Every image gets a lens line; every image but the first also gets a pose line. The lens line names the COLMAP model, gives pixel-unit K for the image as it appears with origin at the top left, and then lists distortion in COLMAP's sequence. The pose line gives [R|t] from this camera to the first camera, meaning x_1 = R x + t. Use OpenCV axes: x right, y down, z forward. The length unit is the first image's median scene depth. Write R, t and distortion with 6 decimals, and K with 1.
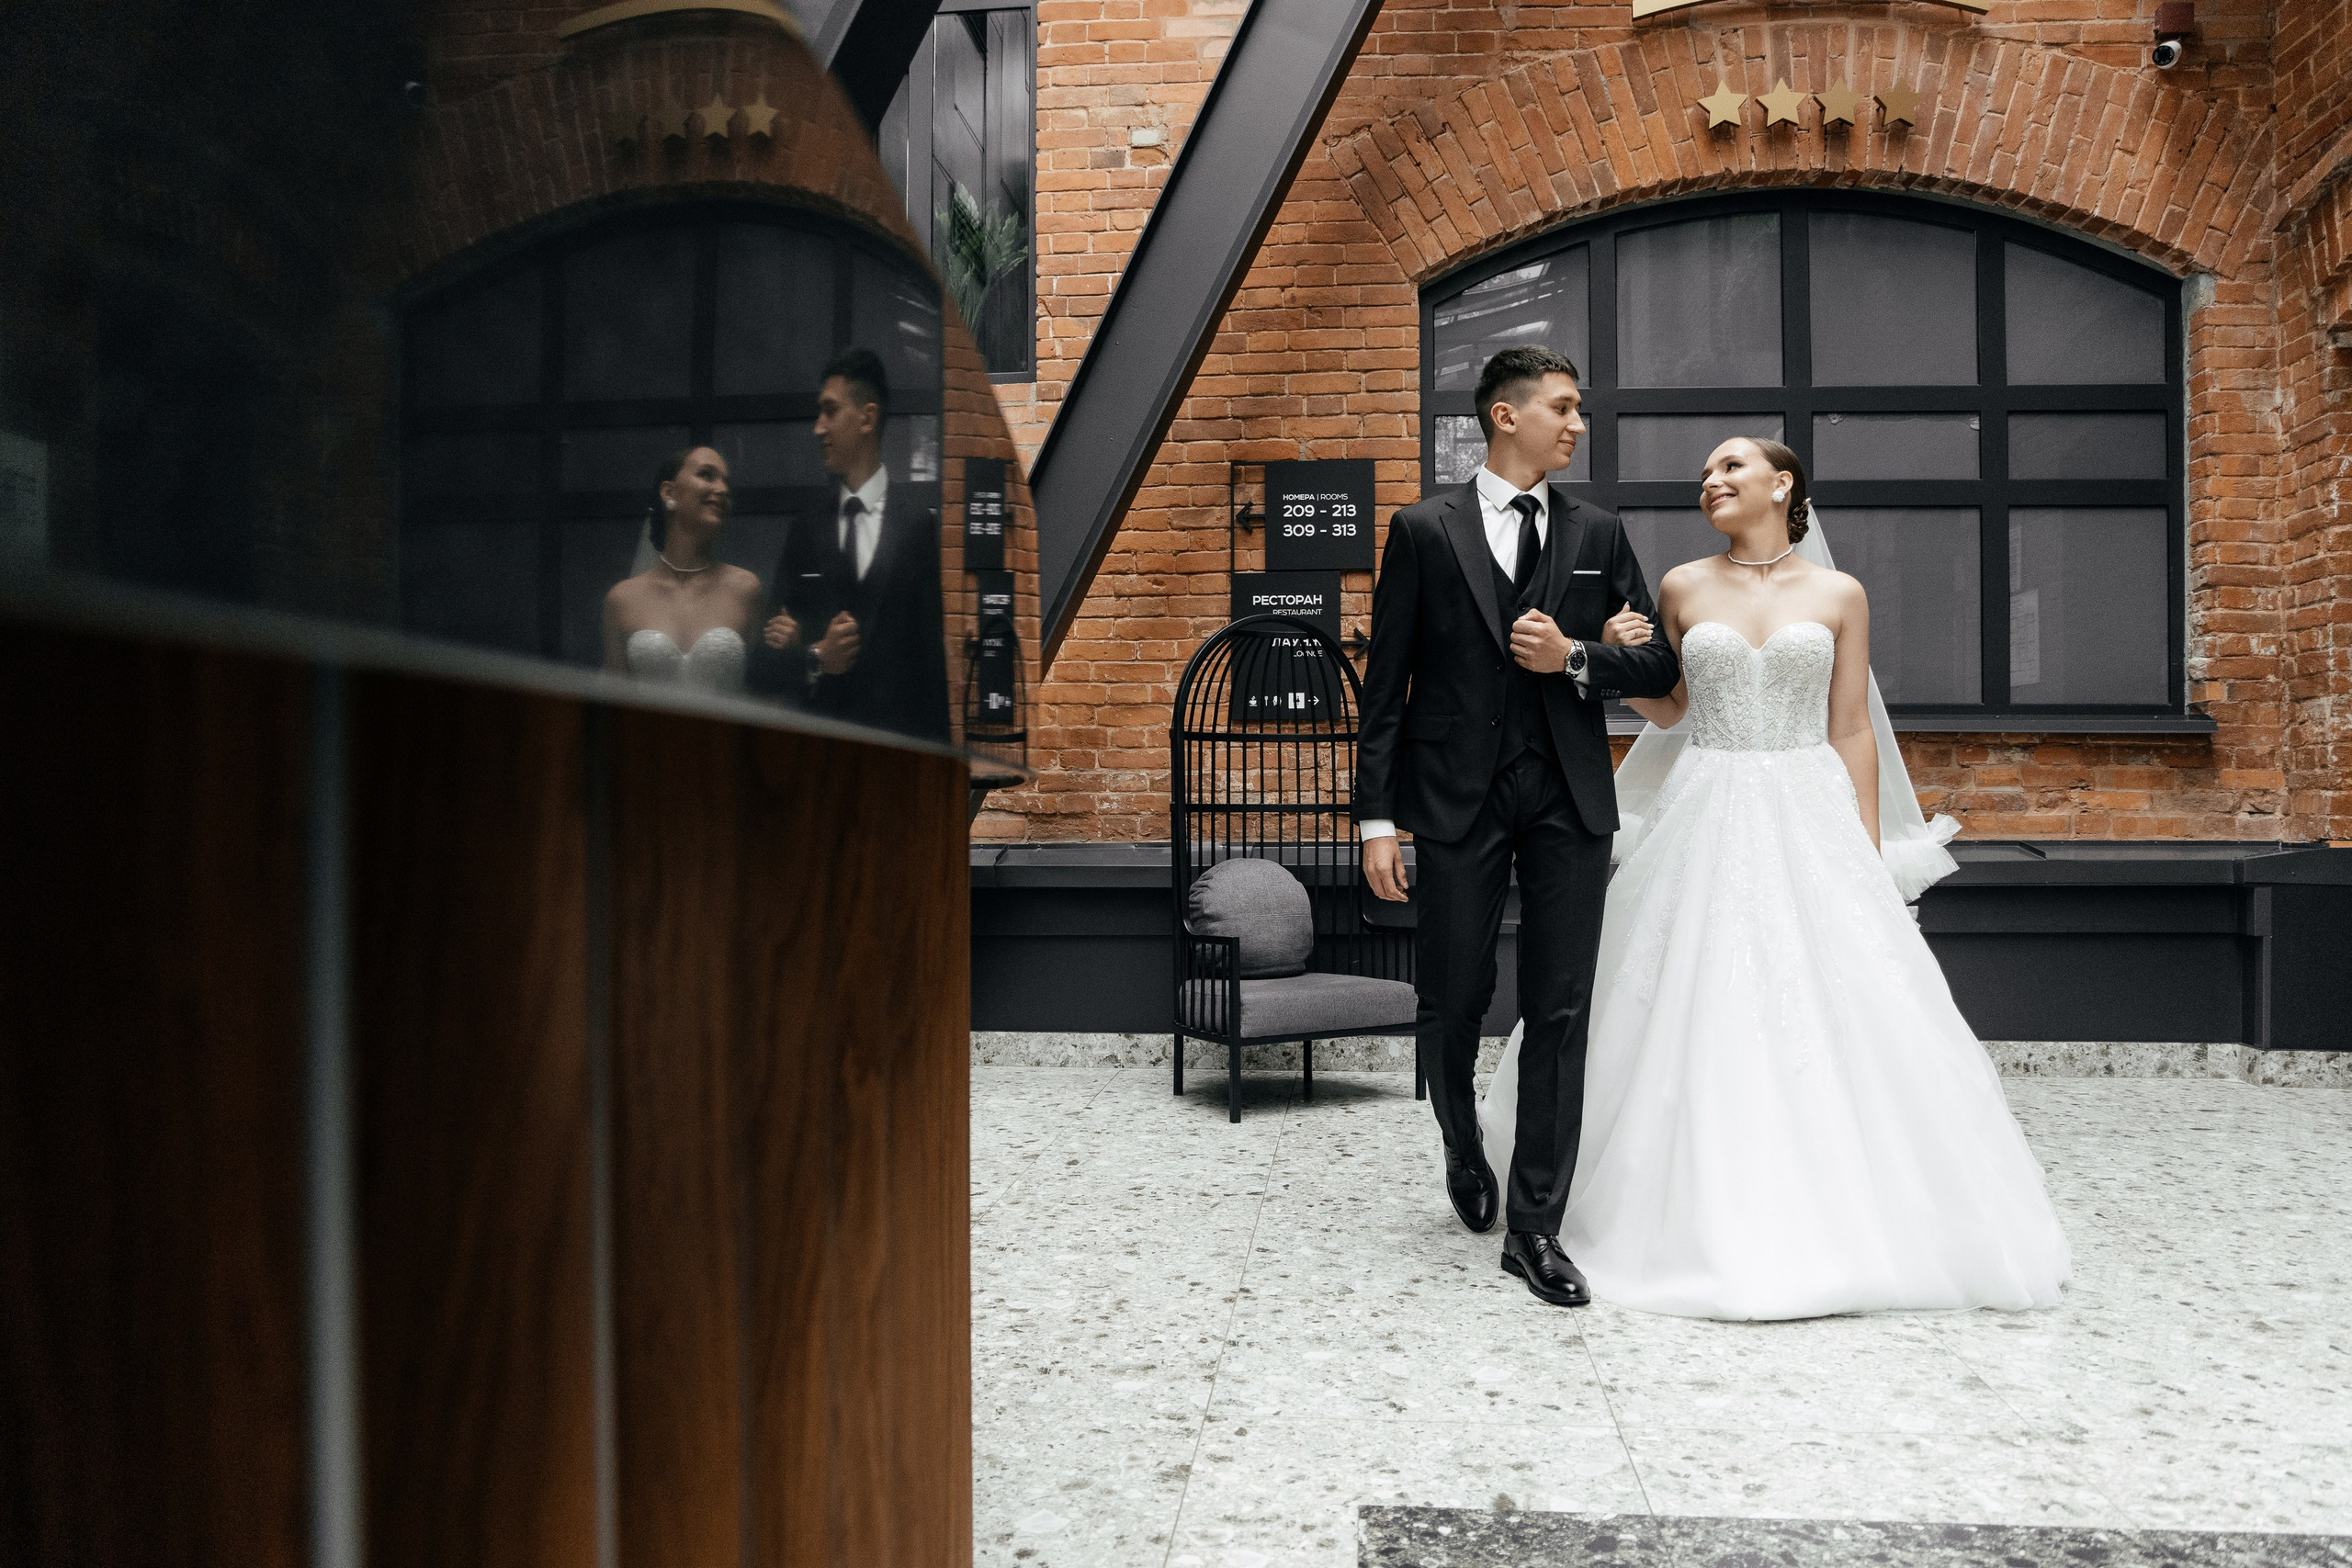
lens RADIAL K [[1638.7, 0, 1227.5], [0, 1638.7, 805.4], [0, 0, 1]] dist [-0.097950, 0.066093]
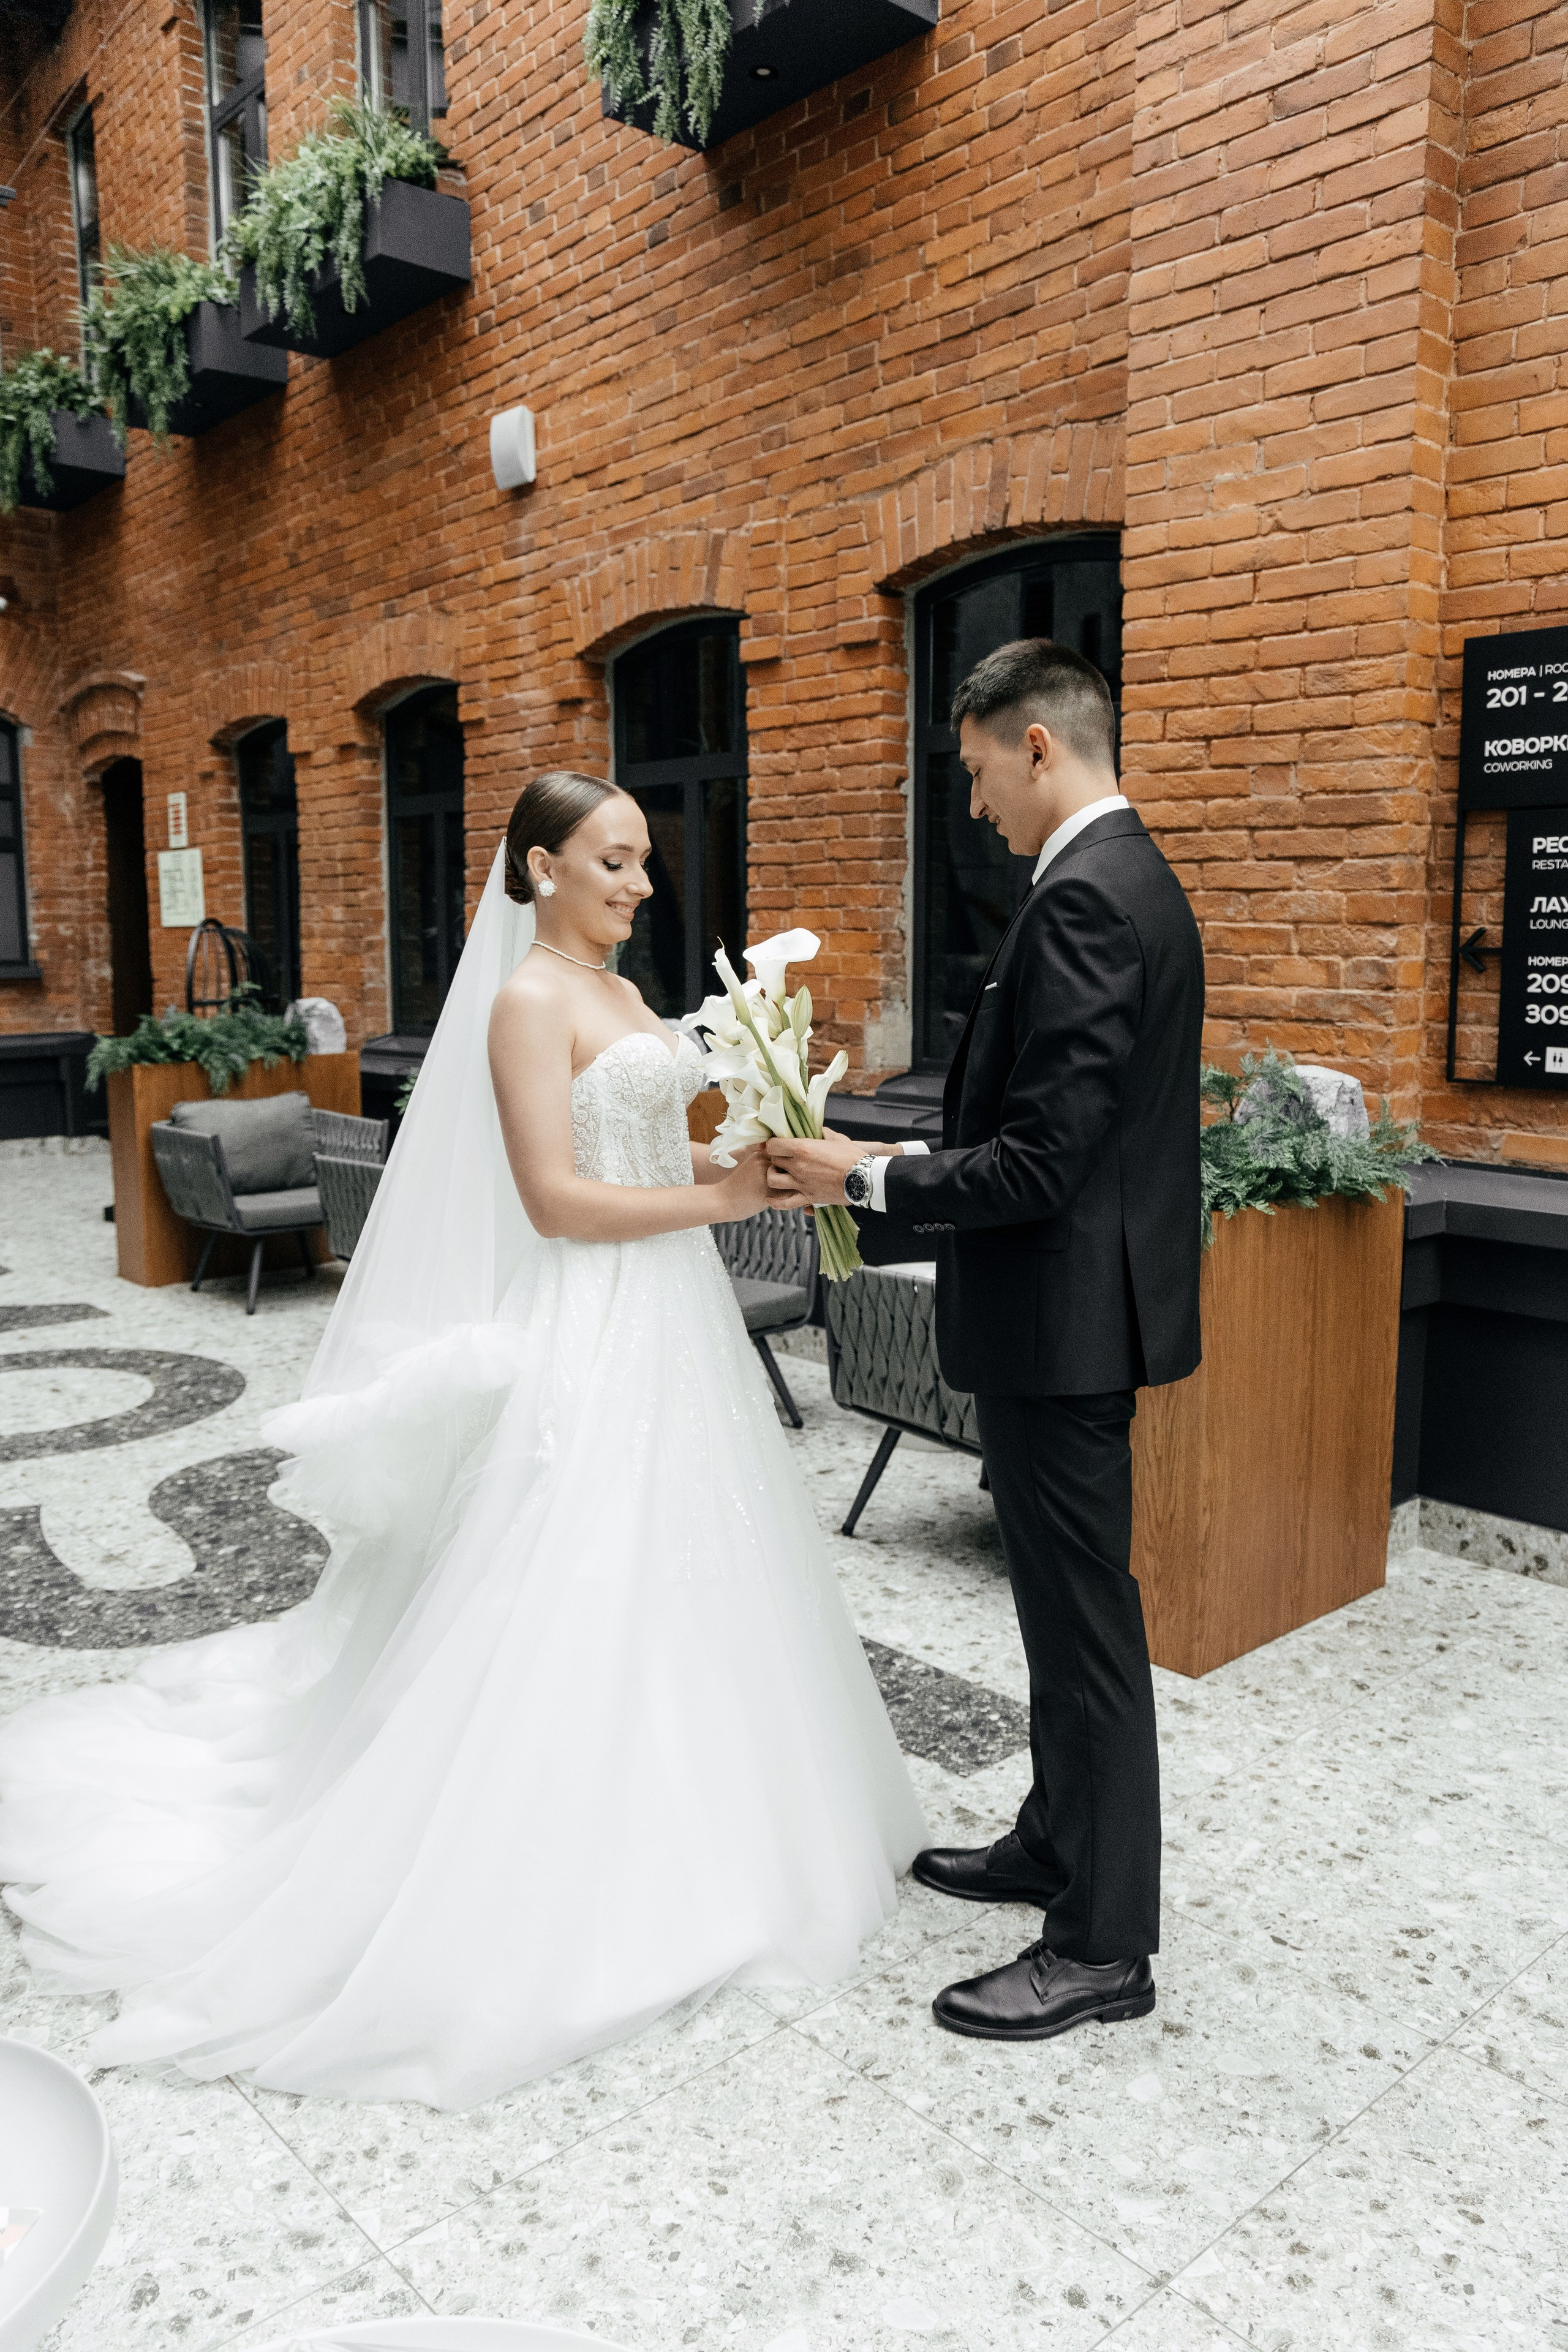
lens RADIAL K [[1789.3, 0, 815.7], [0, 1789.3, 1190.8], [0, 0, 1]] dist [-0.076821, 0.078242]
pose [[0.674133, -0.113006, 0.729914, -0.324474], [0.001219, 0.988395, 0.151898, -0.108470], [-0.738609, -0.101510, 0.666447, -1.095691]]
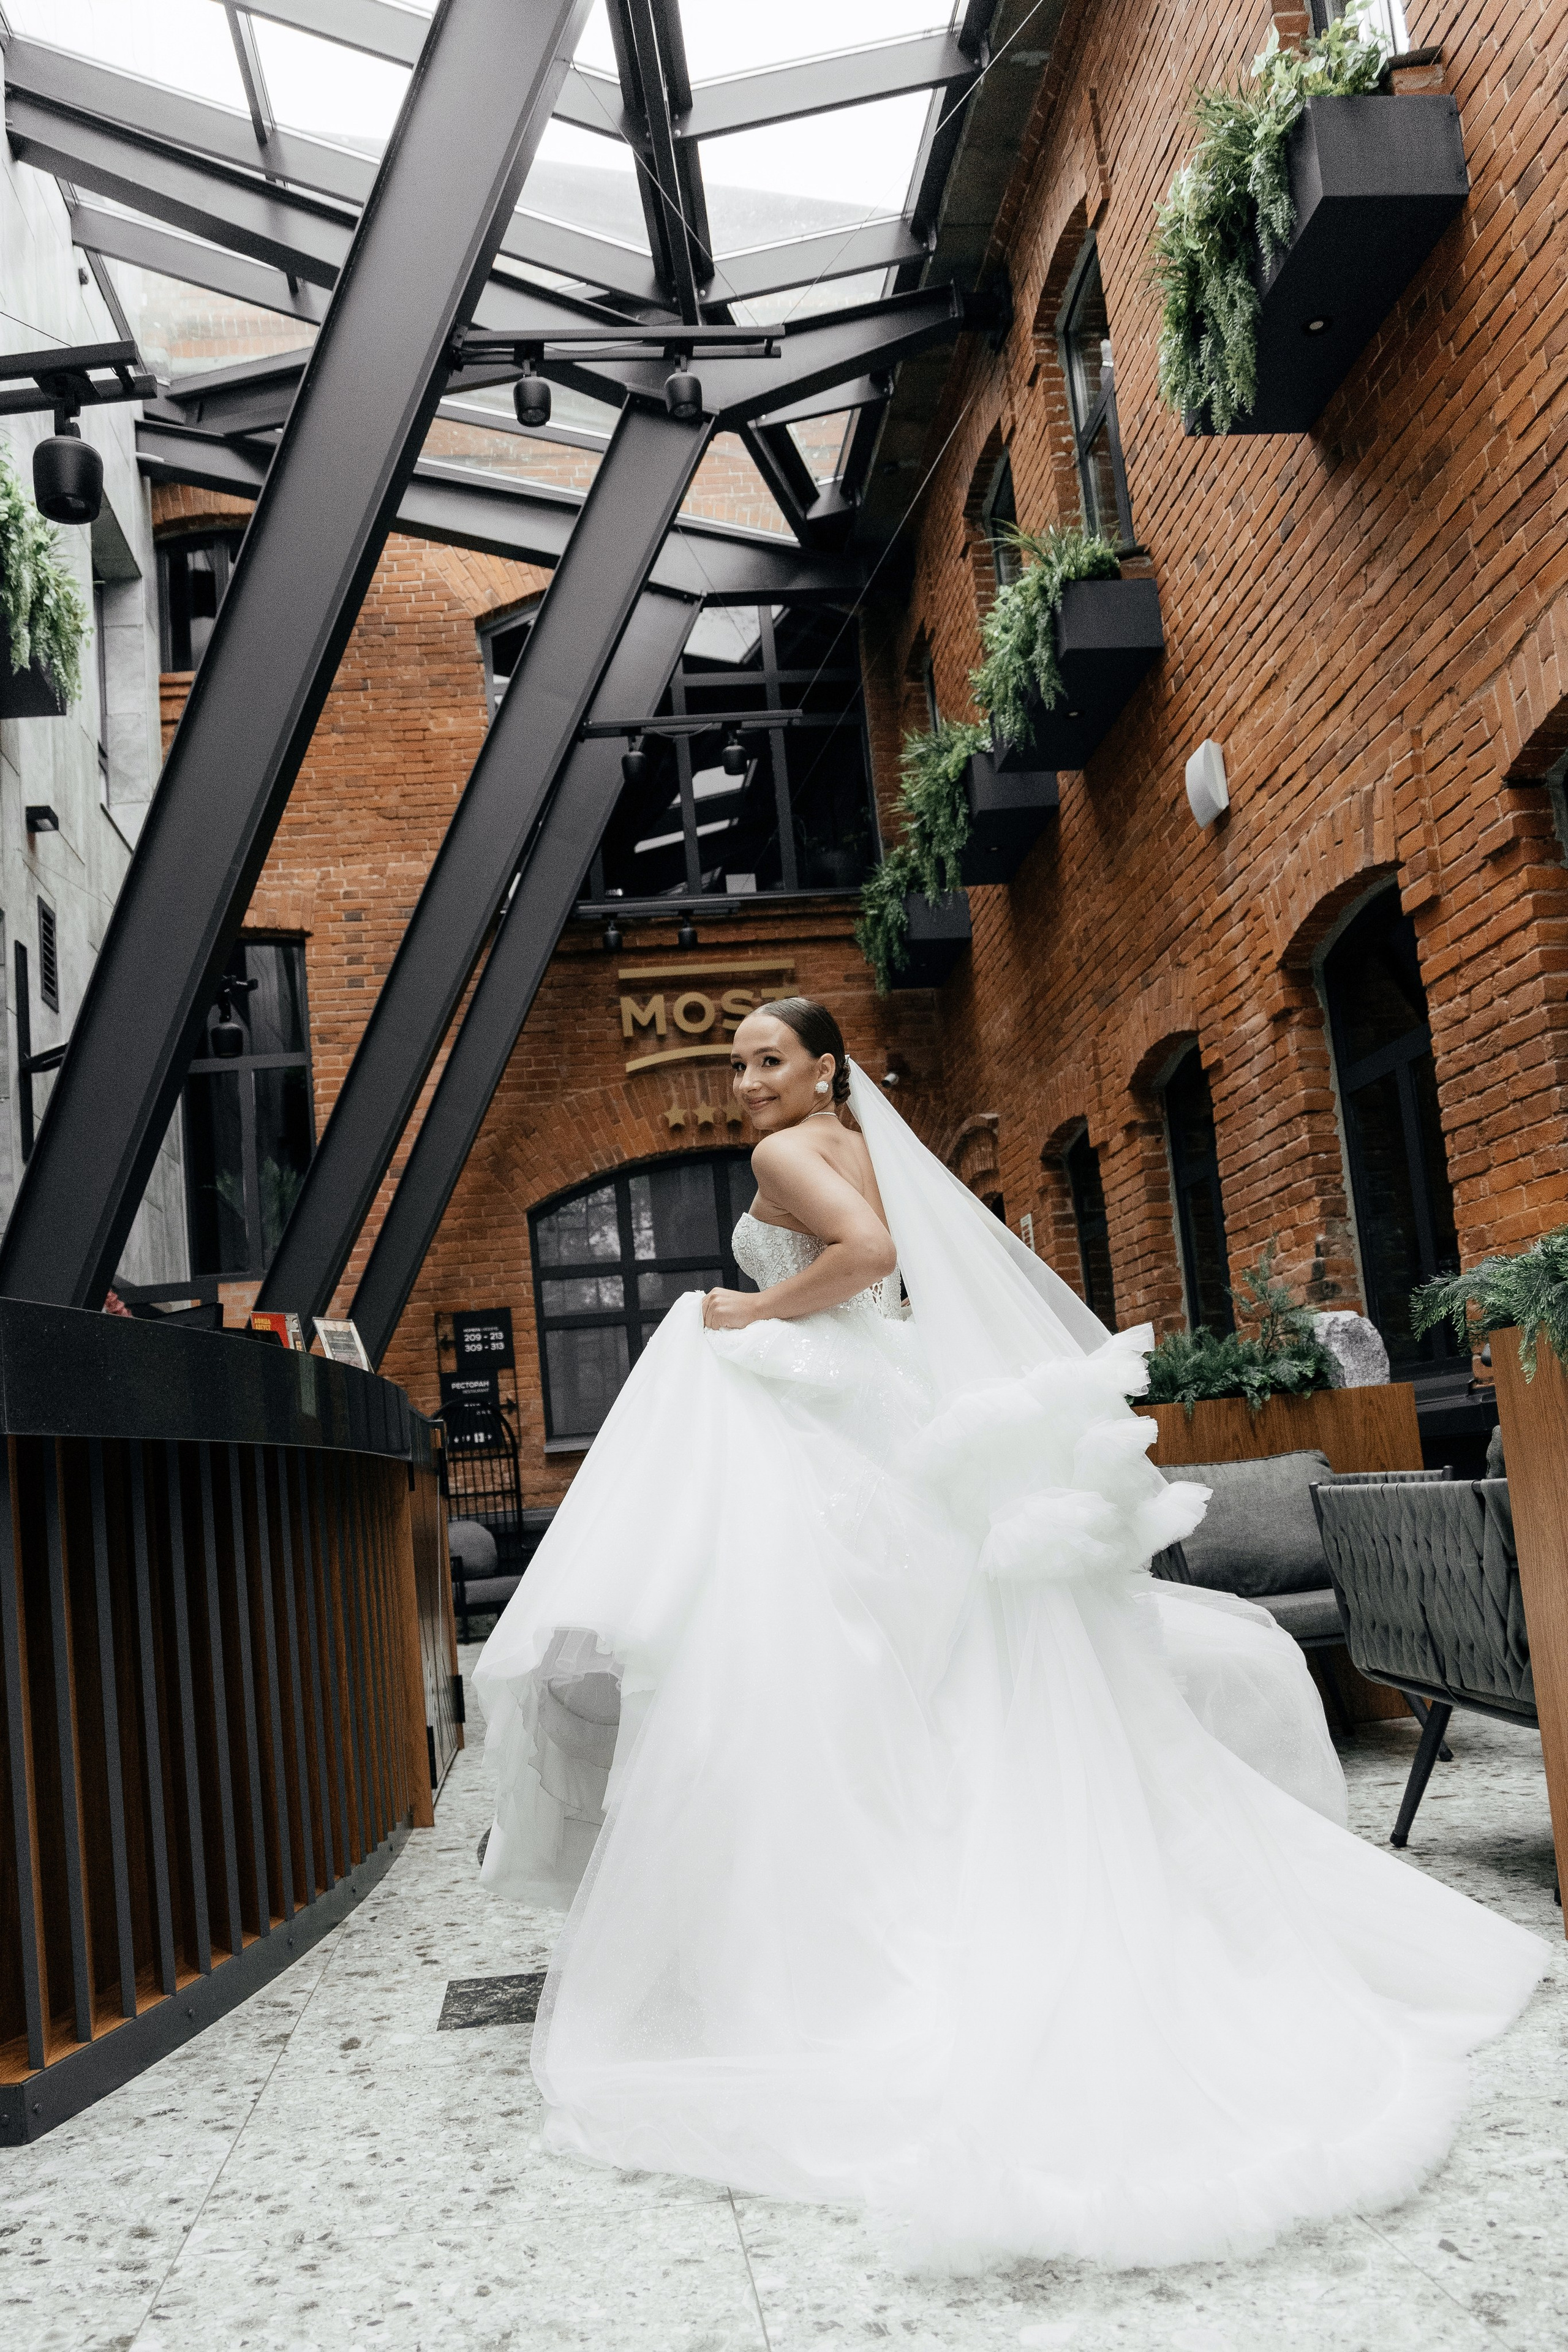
lens RADIAL K [[1871.9, 0, 656.3], [0, 1871.9, 1258.1], [0, 0, 1]] dist [-0.064328, 0.060421]
pose [[0.984592, -0.064467, 0.162548, -0.096589], [0.085159, 0.988656, -0.123723, 0.016371], [-0.152728, 0.135659, 0.978913, -1.209986]]
